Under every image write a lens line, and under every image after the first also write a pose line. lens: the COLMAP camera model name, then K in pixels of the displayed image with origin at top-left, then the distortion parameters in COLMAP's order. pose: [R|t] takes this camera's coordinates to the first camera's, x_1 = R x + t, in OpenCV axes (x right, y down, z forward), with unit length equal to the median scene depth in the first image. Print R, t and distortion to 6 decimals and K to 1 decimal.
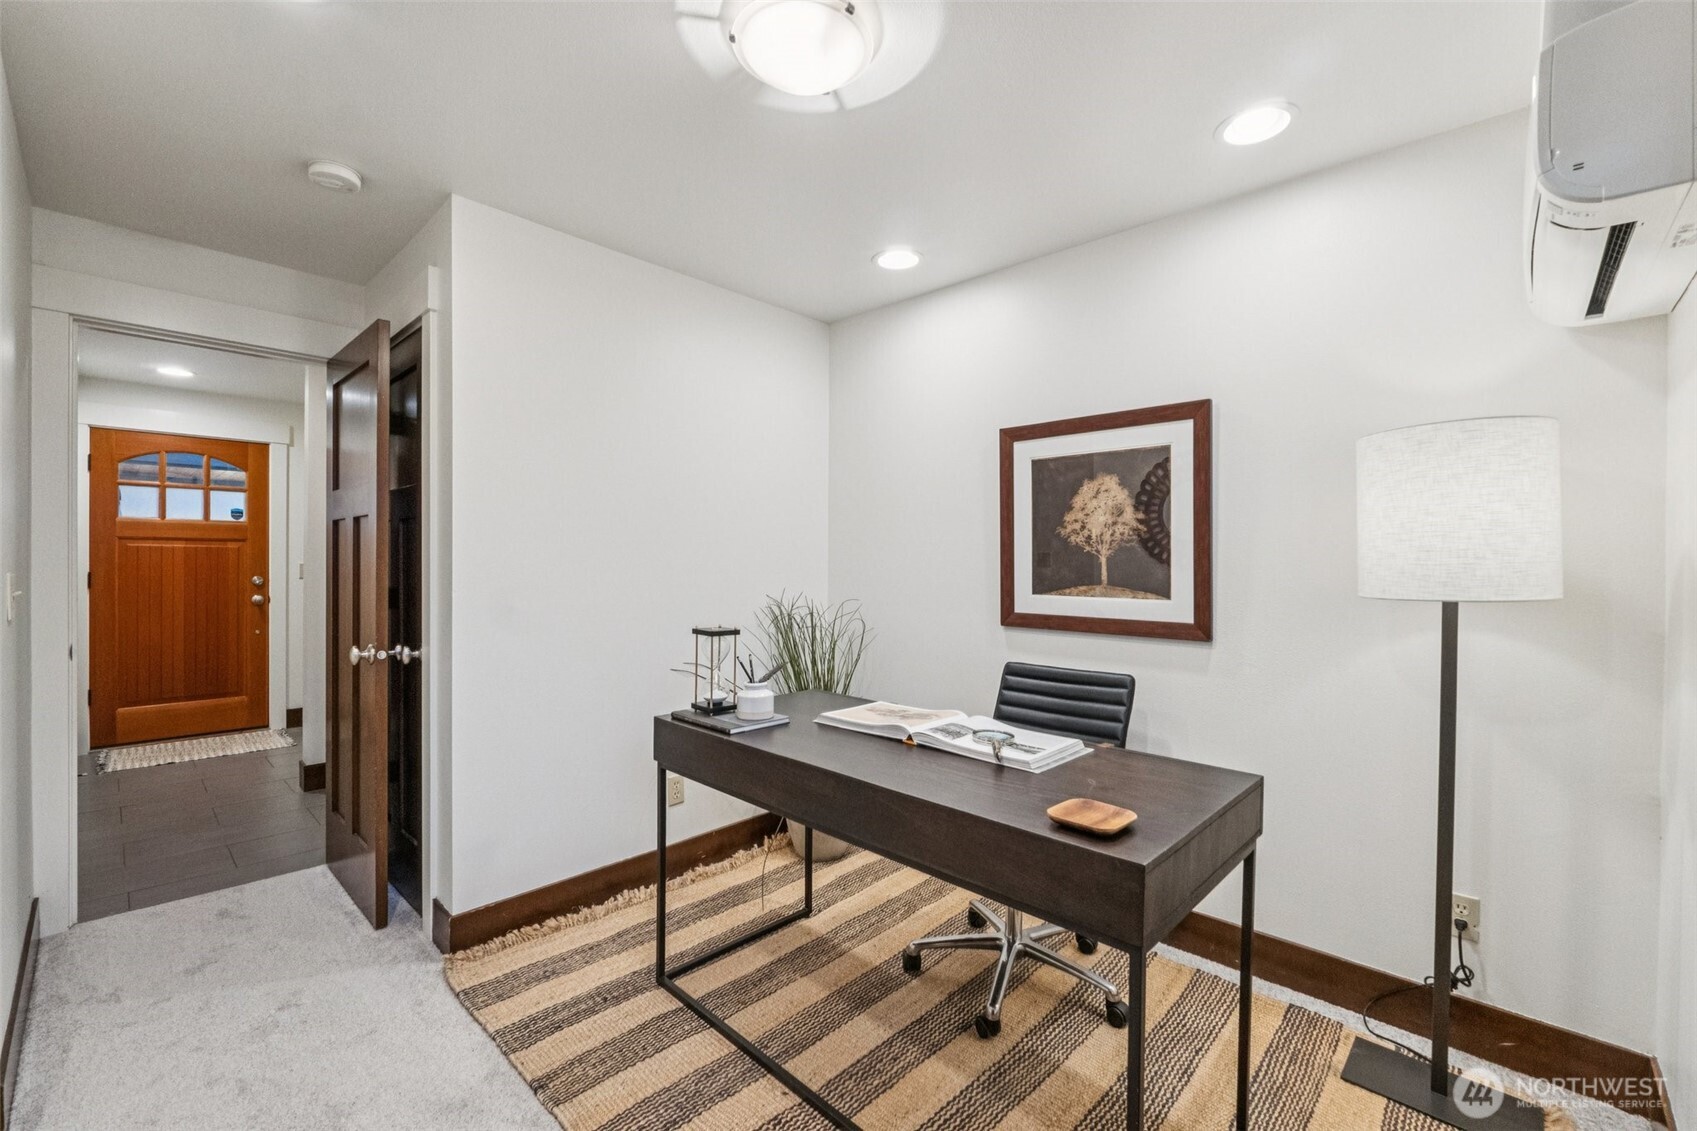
lens RADIAL K [[705.9, 0, 847.9], [0, 705.9, 572.3], [0, 0, 1]] dist [-0.000647, -0.000599]
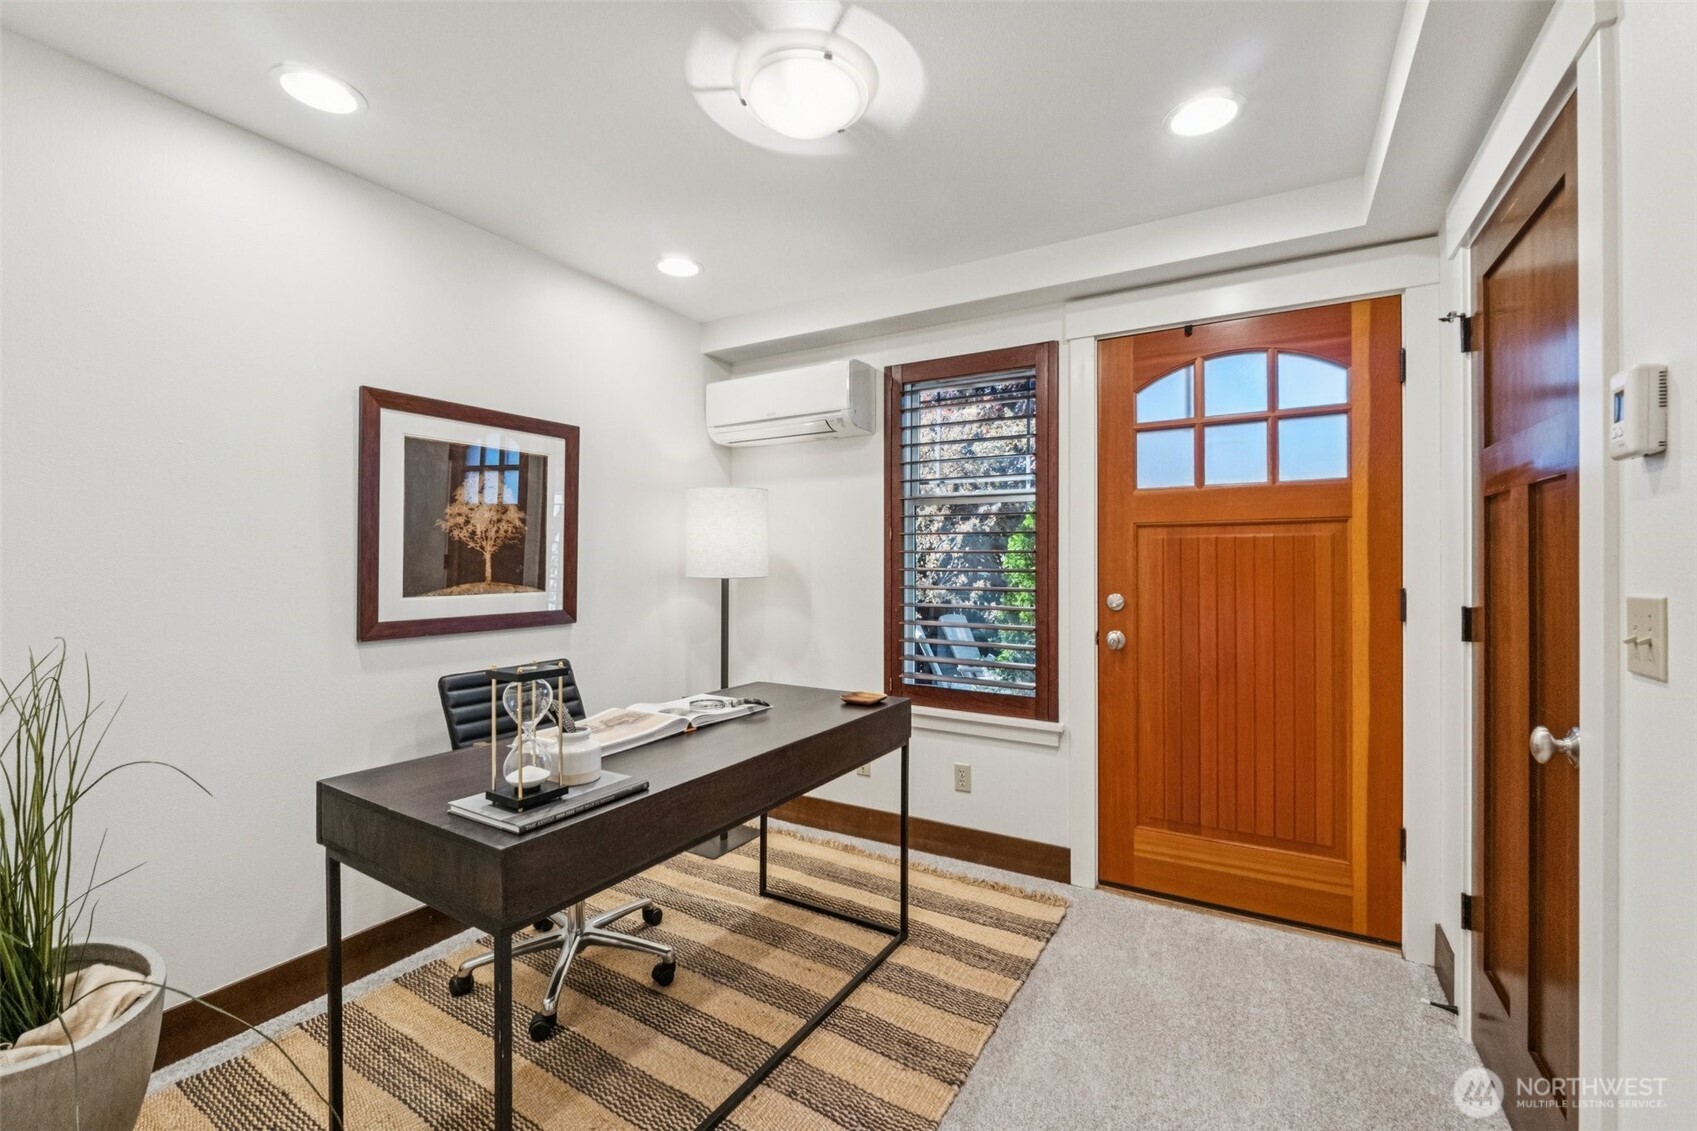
lens RADIAL K [[705.9, 0, 861.6], [0, 705.9, 563.8], [0, 0, 1]] dist [-0.000647, -0.000599]
pose [[-0.227663, -0.010686, 0.973681, -0.741400], [0.012588, 0.999824, 0.013916, -0.014600], [-0.973659, 0.015425, -0.227489, 0.731738]]
